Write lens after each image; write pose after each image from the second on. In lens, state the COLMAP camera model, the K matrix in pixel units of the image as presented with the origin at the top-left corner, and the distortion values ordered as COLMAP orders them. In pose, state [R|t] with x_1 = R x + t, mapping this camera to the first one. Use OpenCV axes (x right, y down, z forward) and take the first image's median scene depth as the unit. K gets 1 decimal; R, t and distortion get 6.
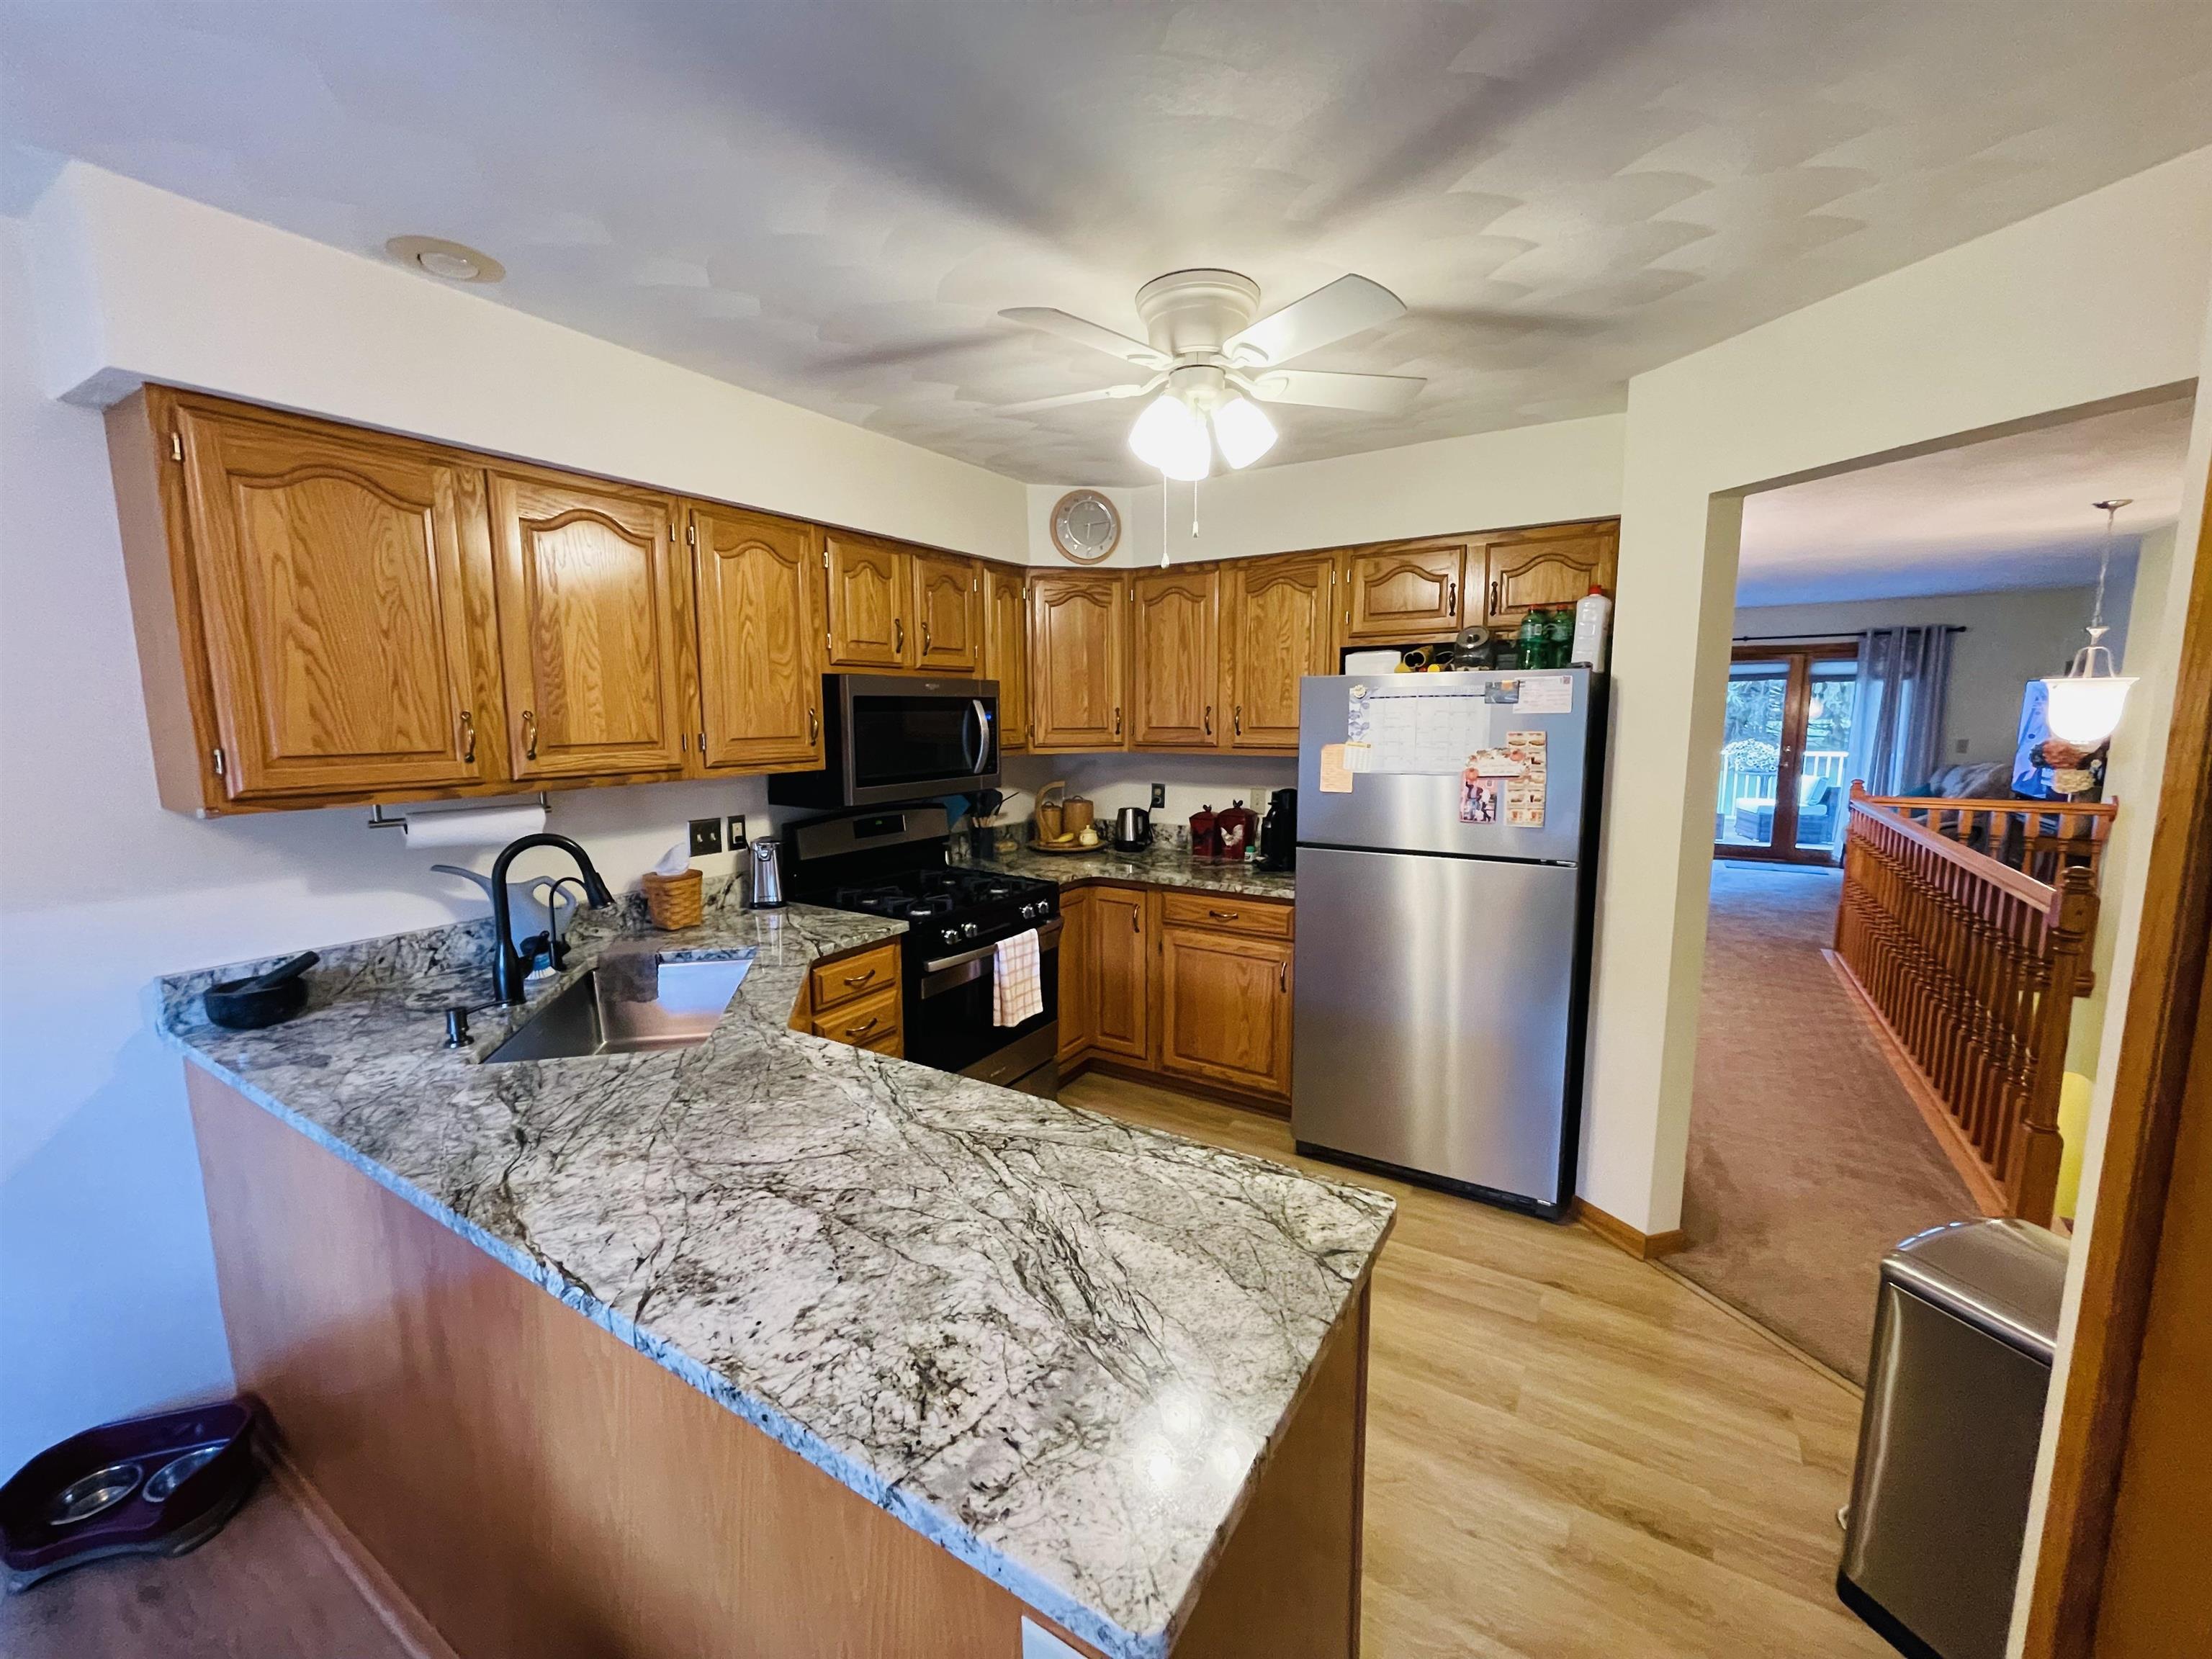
lens RADIAL K [[894.3, 0, 1104.9], [0, 894.3, 832.1], [0, 0, 1]] dist [0.002600, 0.002586]
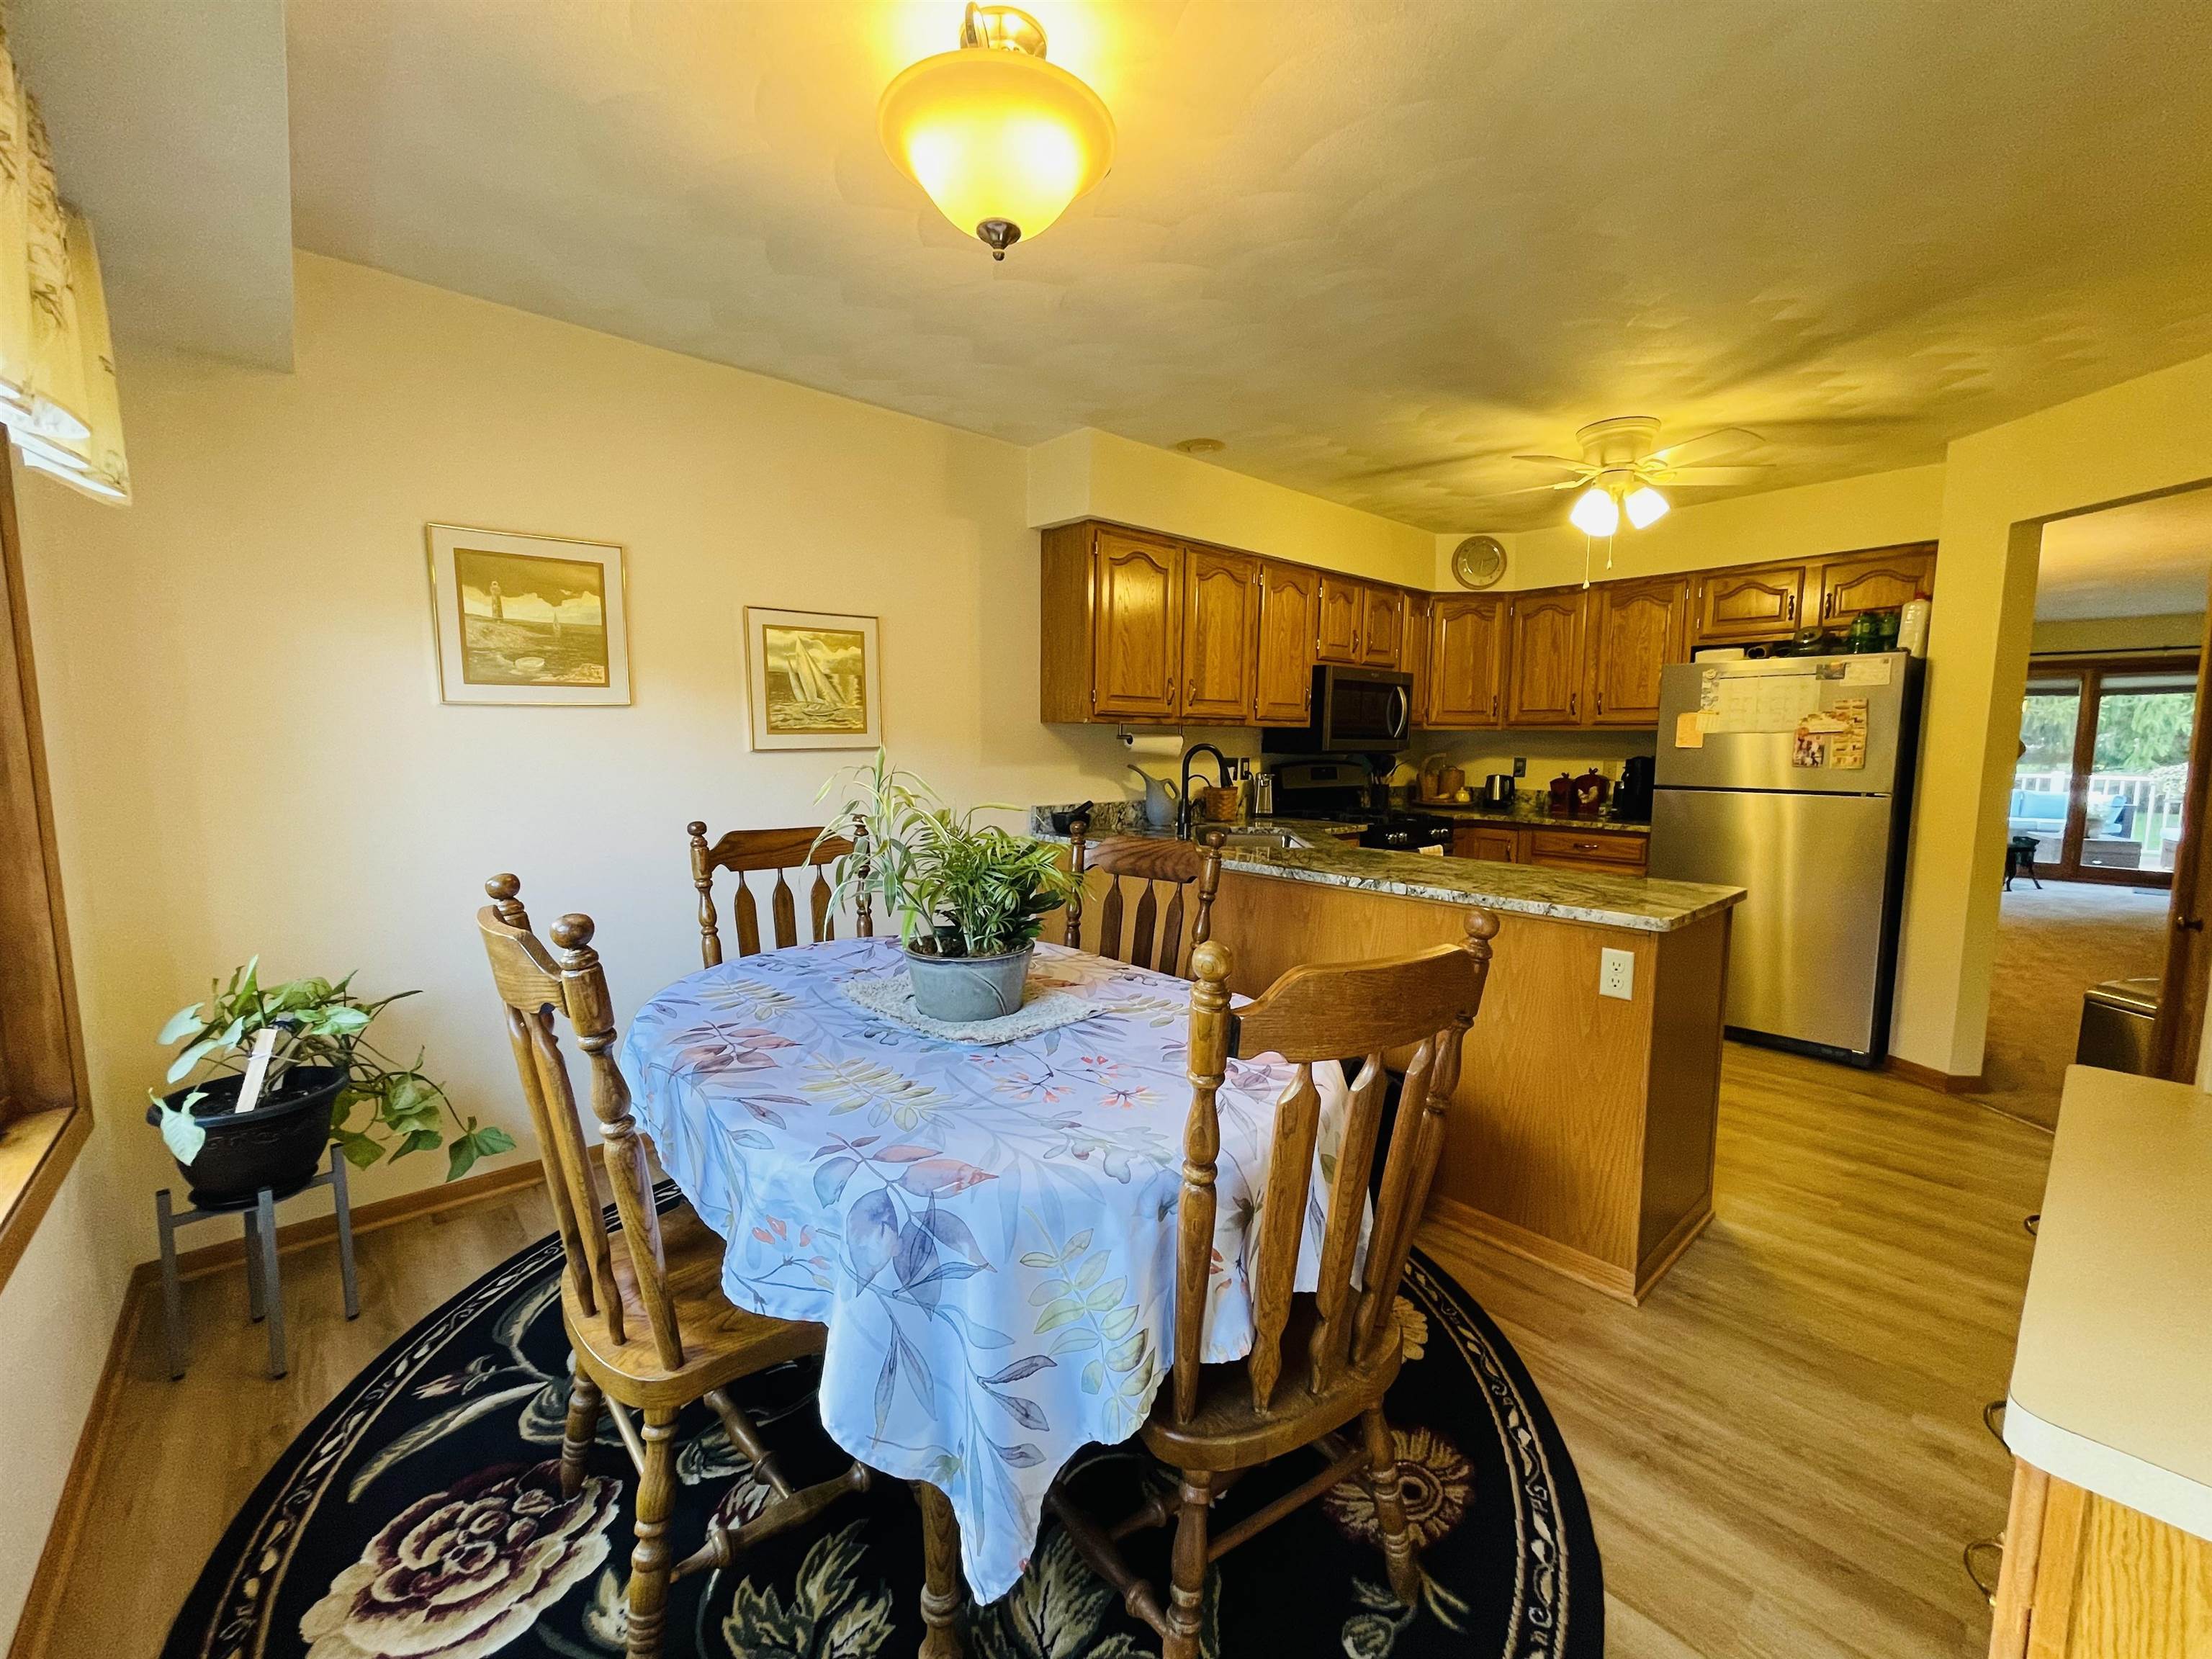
lens RADIAL K [[894.3, 0, 1117.7], [0, 894.3, 825.7], [0, 0, 1]] dist [0.002600, 0.002586]
pose [[0.961615, 0.042054, -0.271162, -0.203467], [-0.052290, 0.998162, -0.030629, 0.159999], [0.269376, 0.043632, 0.962046, -0.547411]]
